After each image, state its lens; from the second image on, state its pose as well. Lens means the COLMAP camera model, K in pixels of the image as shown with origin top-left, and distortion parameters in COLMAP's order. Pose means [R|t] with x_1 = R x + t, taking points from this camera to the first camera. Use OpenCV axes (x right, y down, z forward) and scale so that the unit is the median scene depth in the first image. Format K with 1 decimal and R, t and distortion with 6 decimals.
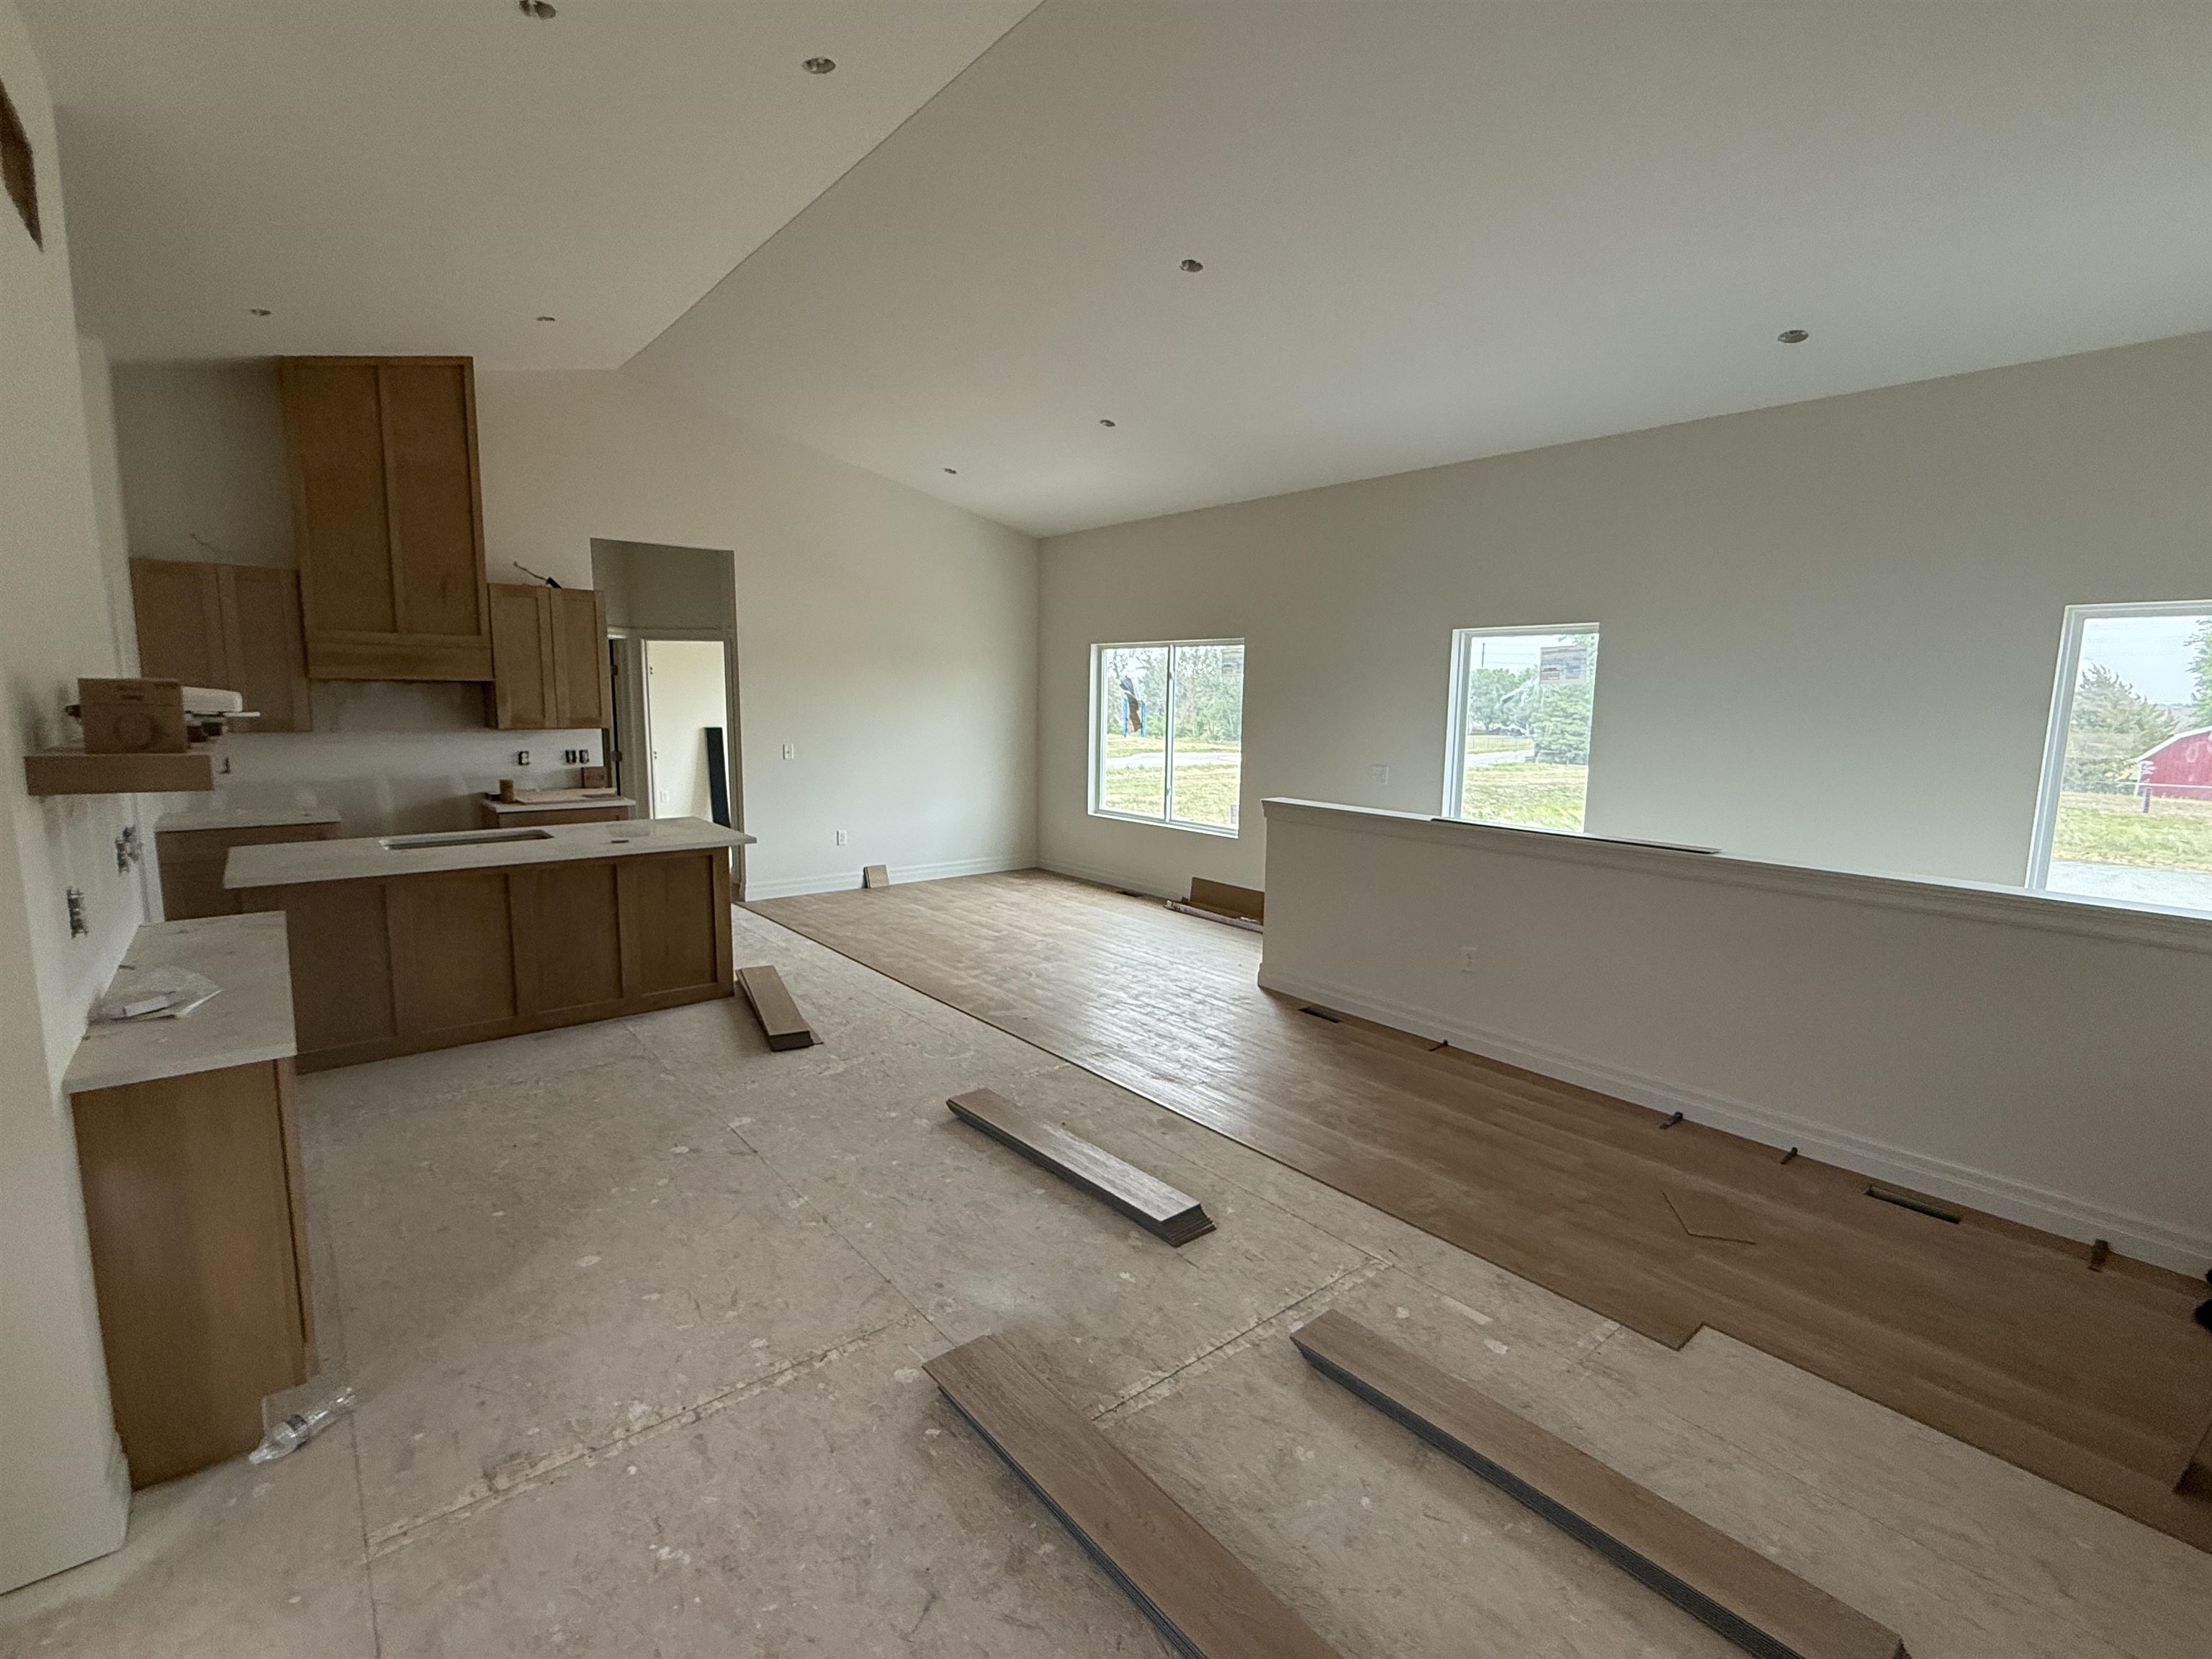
lens RADIAL K [[1003.9, 0, 1106.0], [0, 1003.9, 829.5], [0, 0, 1]] dist [0.000315, 0.000117]
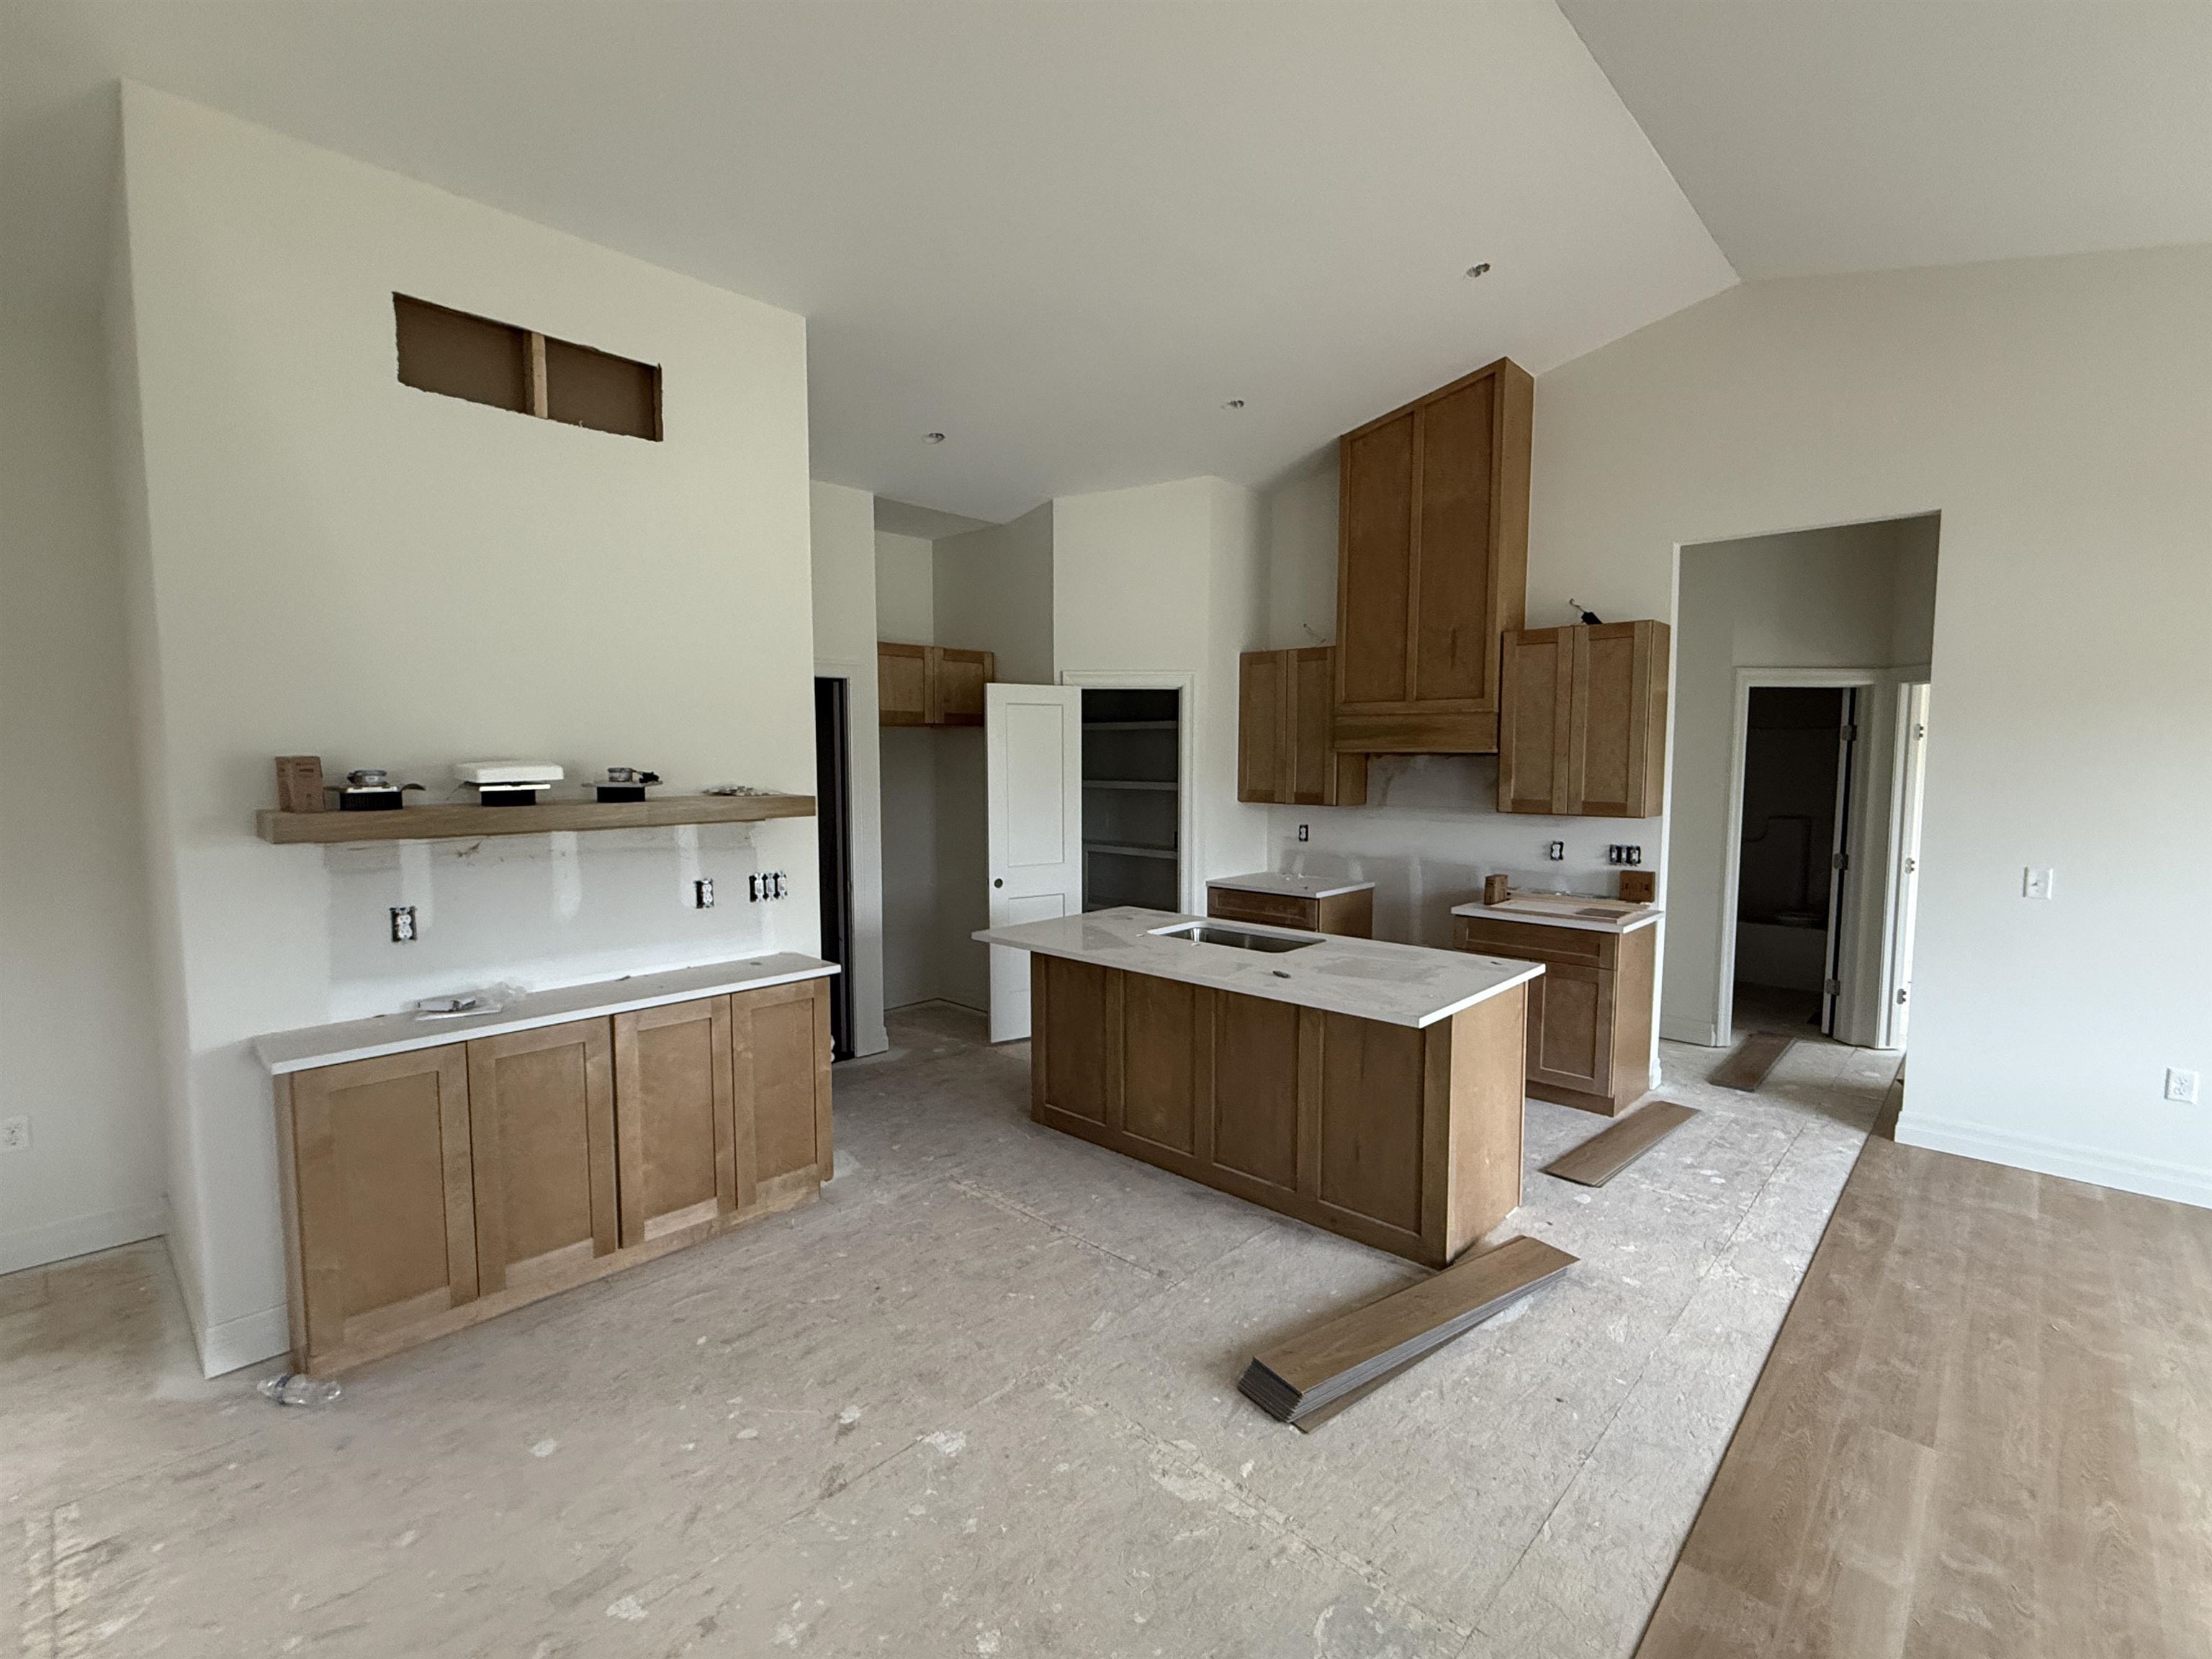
lens RADIAL K [[1003.9, 0, 1106.0], [0, 1003.9, 829.5], [0, 0, 1]] dist [0.000315, 0.000117]
pose [[0.123479, 0.060915, -0.990476, 0.164263], [-0.134909, 0.989878, 0.044059, -0.086035], [0.983134, 0.128184, 0.130447, 0.642483]]
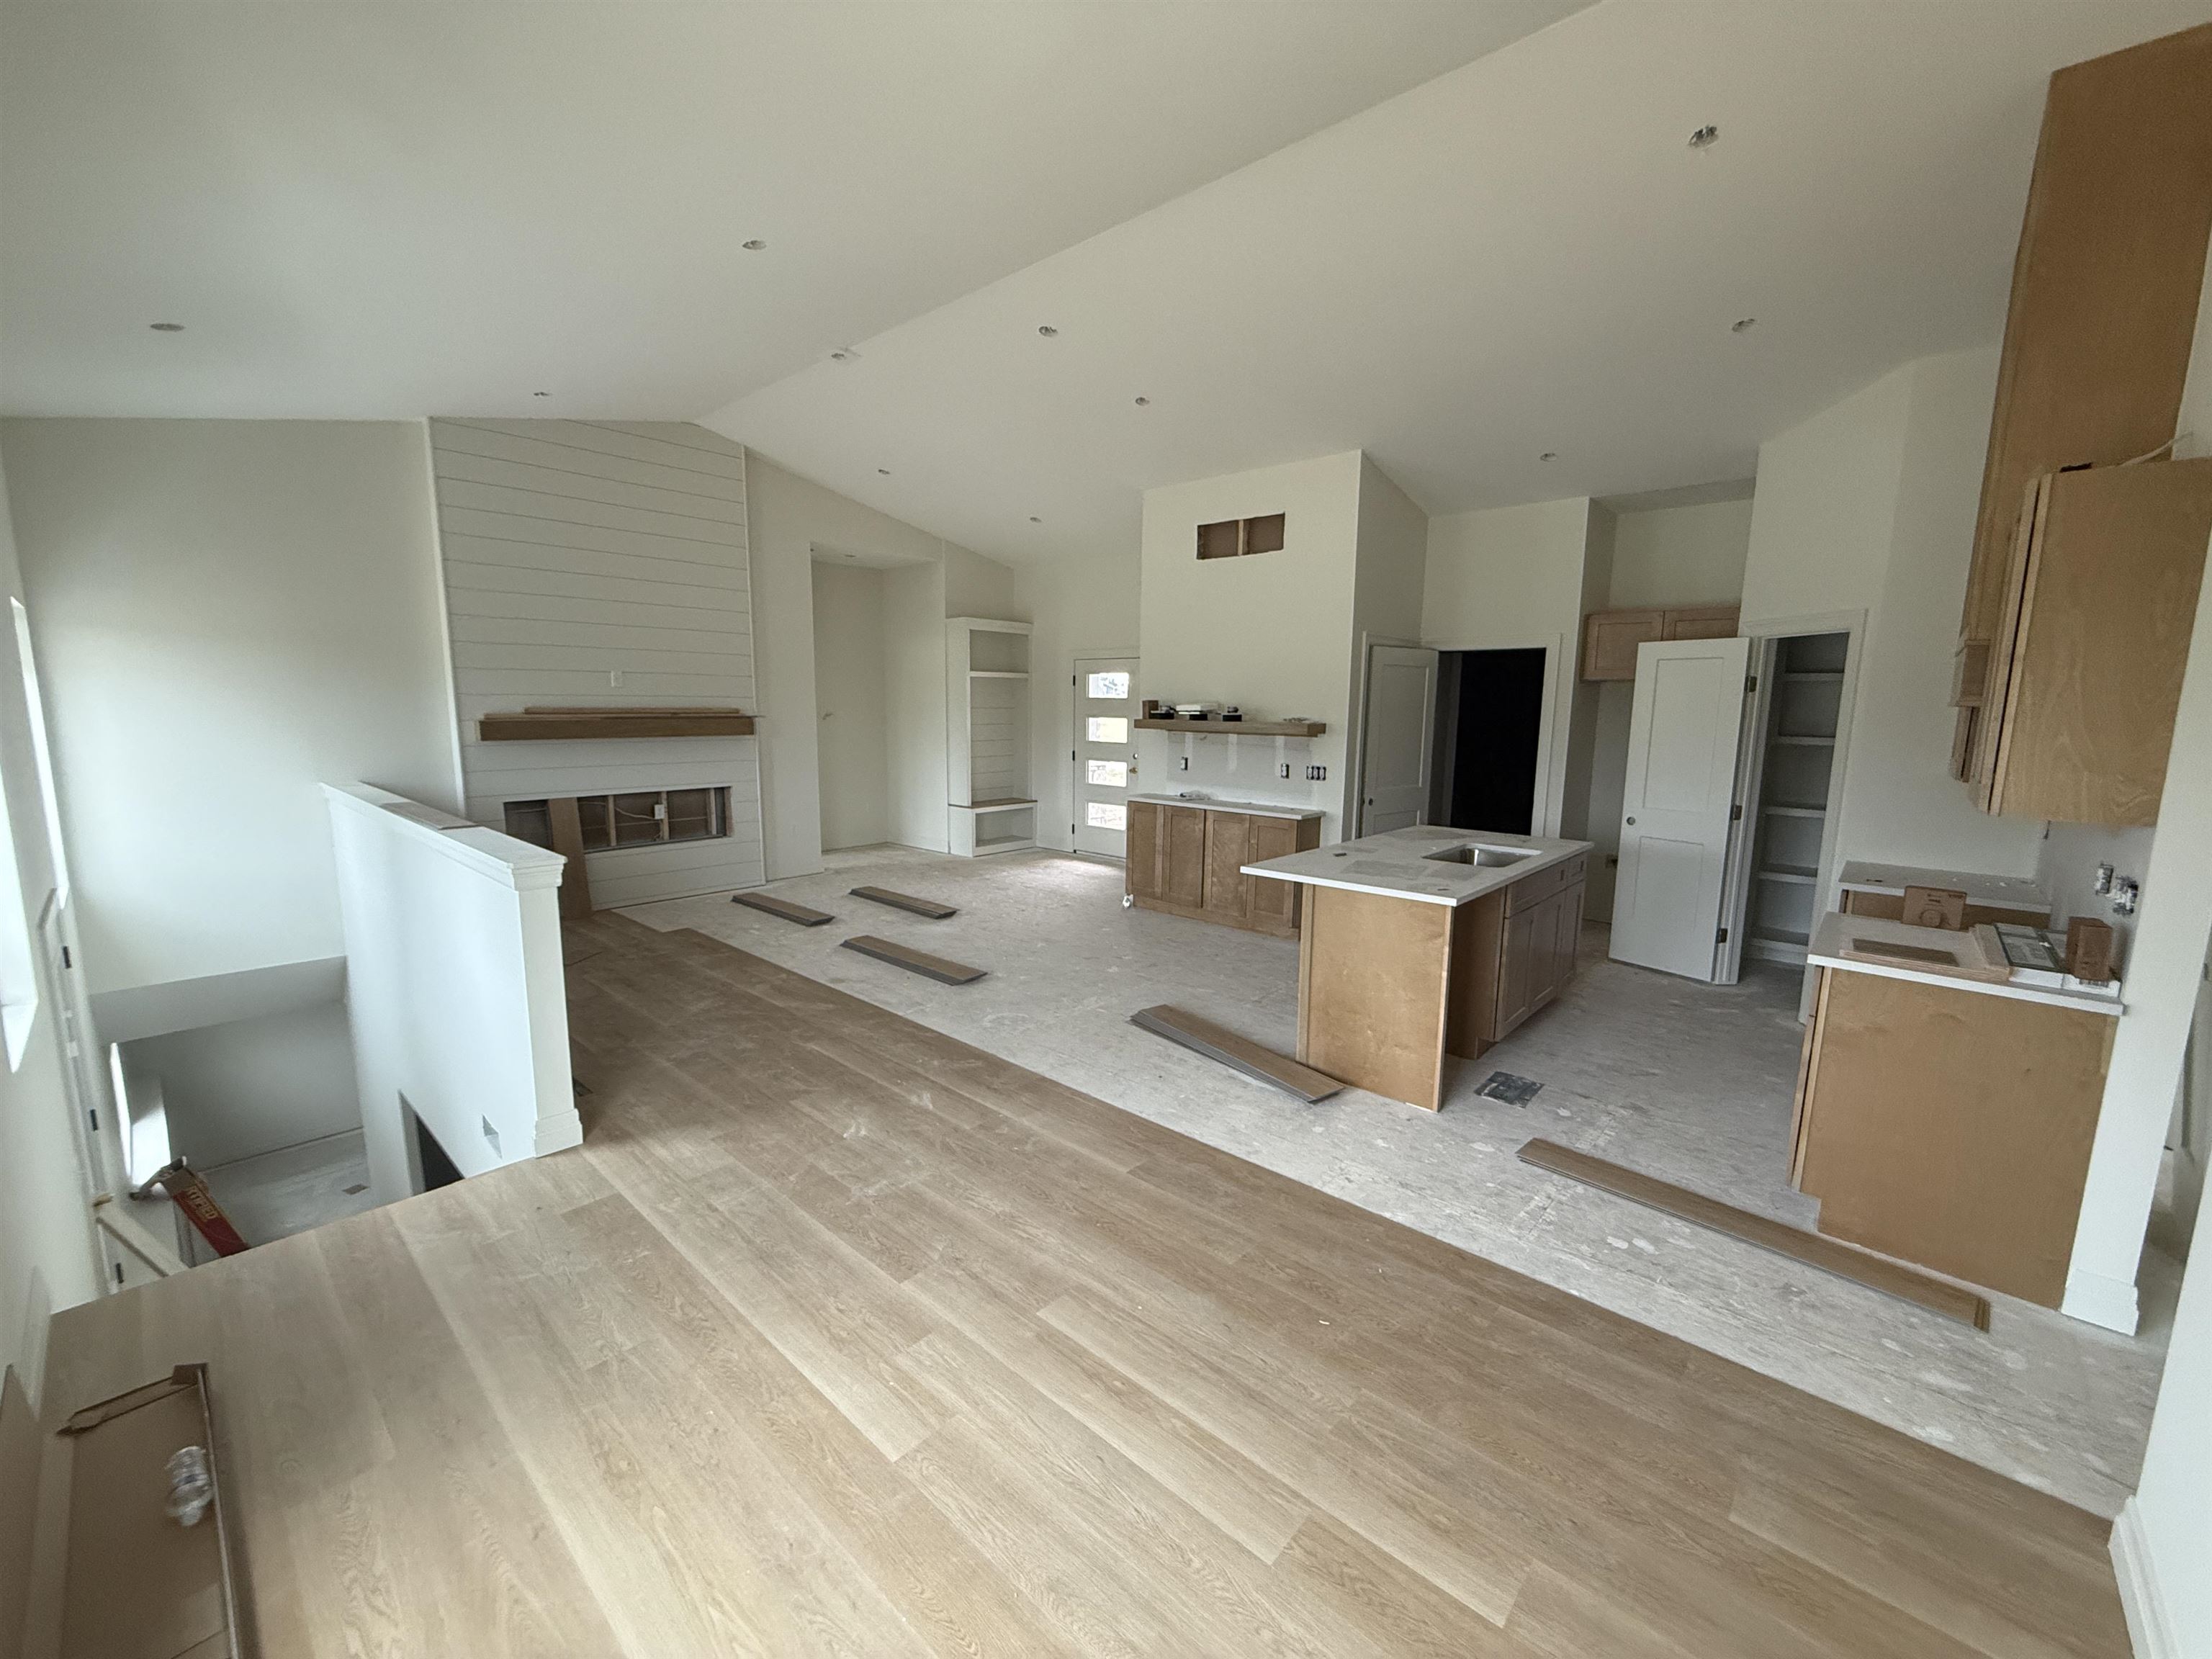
lens RADIAL K [[882.6, 0, 1106.0], [0, 882.6, 829.5], [0, 0, 1]] dist [-0.000235, -0.000153]
pose [[-0.989200, -0.006347, -0.146437, -0.095611], [-0.047137, 0.959765, 0.276819, -0.209088], [0.138788, 0.280732, -0.949699, 1.512131]]
